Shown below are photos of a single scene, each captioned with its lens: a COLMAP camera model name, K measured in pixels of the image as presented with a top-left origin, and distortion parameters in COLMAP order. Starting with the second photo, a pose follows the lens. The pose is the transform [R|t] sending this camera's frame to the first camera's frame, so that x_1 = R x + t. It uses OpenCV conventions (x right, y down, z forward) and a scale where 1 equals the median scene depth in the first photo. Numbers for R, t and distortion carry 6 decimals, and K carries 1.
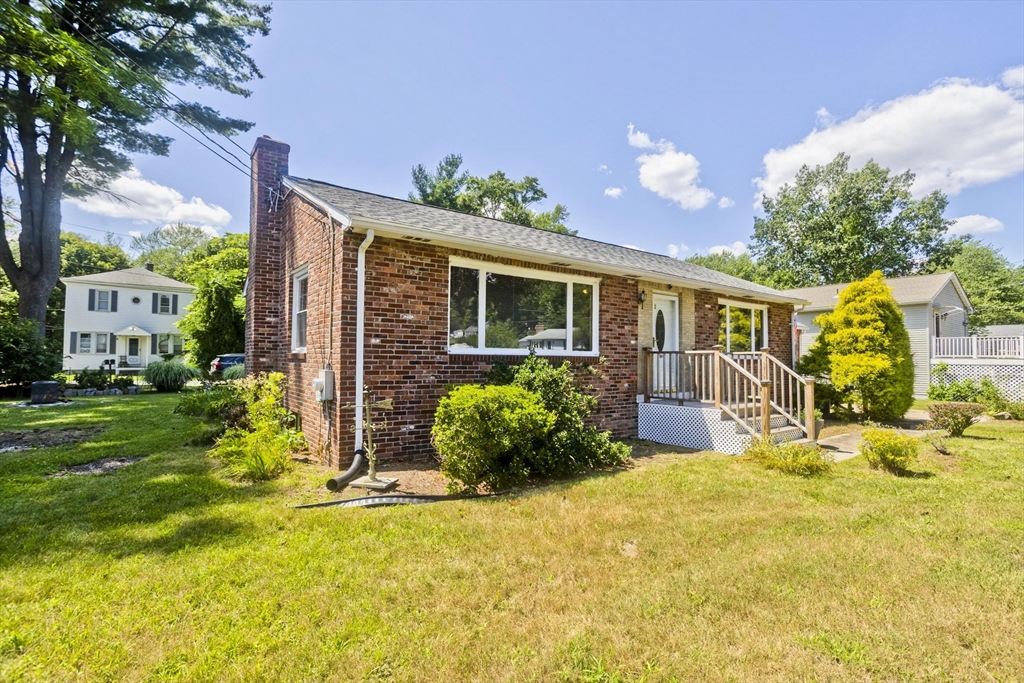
lens RADIAL K [[496.3, 0, 514.7], [0, 496.3, 351.5], [0, 0, 1]] dist [-0.037447, 0.008836]
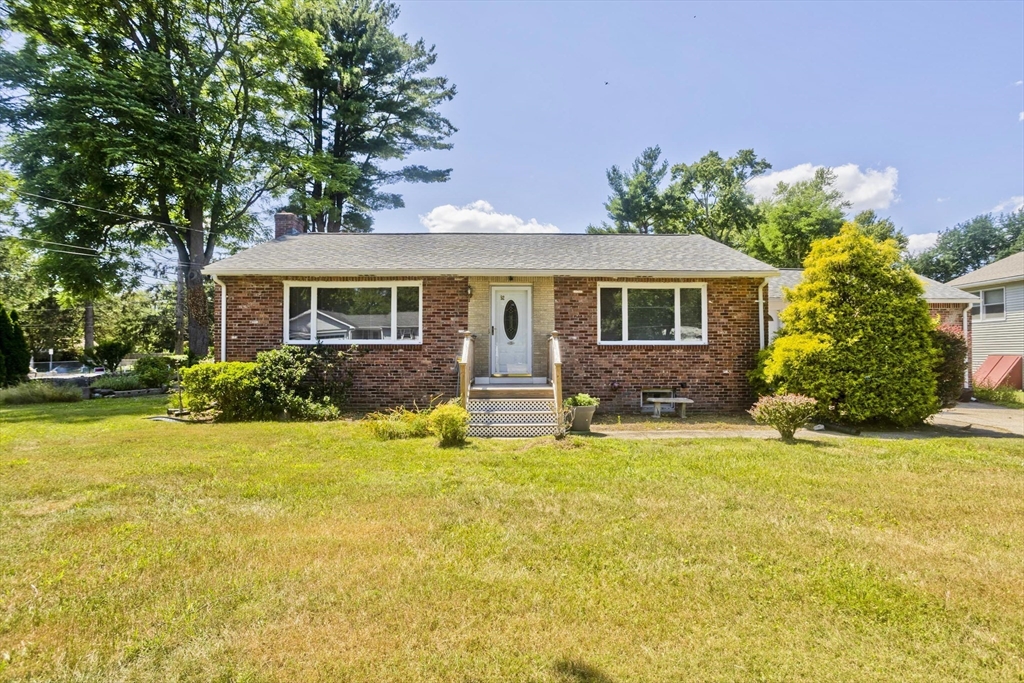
lens RADIAL K [[496.3, 0, 515.5], [0, 496.3, 349.1], [0, 0, 1]] dist [-0.037447, 0.008836]
pose [[0.813209, -0.016310, -0.581744, 0.361720], [0.018100, 0.999832, -0.002730, 0.010000], [0.581691, -0.008310, 0.813368, 0.045003]]
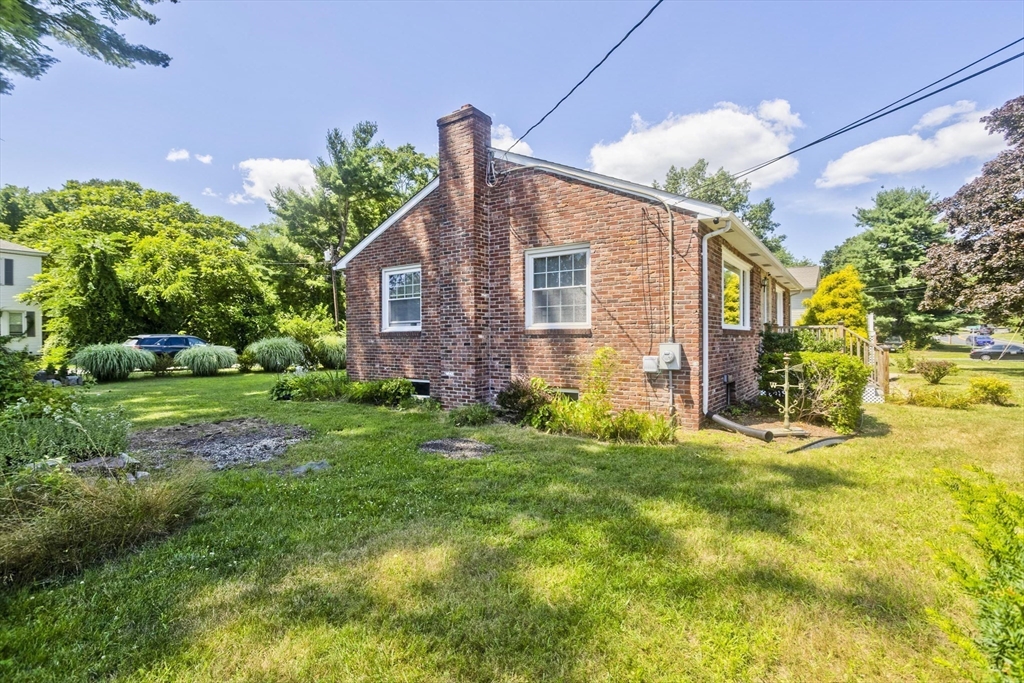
lens RADIAL K [[496.3, 0, 521.9], [0, 496.3, 338.1], [0, 0, 1]] dist [-0.037447, 0.008836]
pose [[0.944977, -0.012927, 0.326882, -0.256696], [0.007694, 0.999821, 0.017296, 0.001120], [-0.327047, -0.013830, 0.944907, 0.014842]]
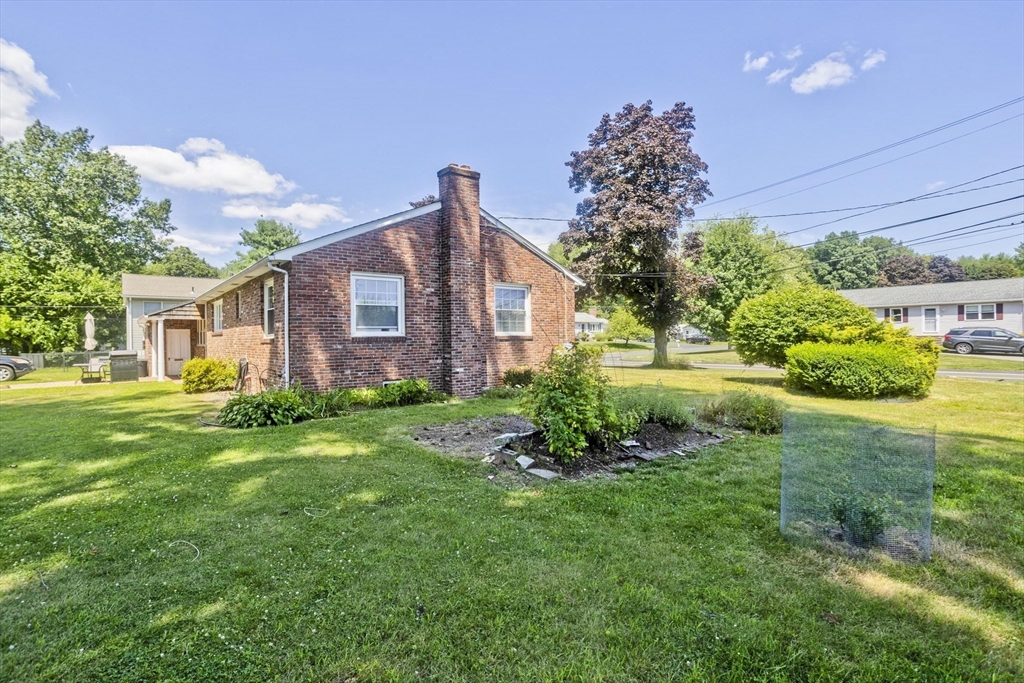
lens RADIAL K [[496.3, 0, 508.1], [0, 496.3, 340.2], [0, 0, 1]] dist [-0.037447, 0.008836]
pose [[-0.043240, -0.010195, 0.999013, -0.627289], [-0.004077, 0.999941, 0.010028, 0.000529], [-0.999056, -0.003640, -0.043279, 0.326337]]
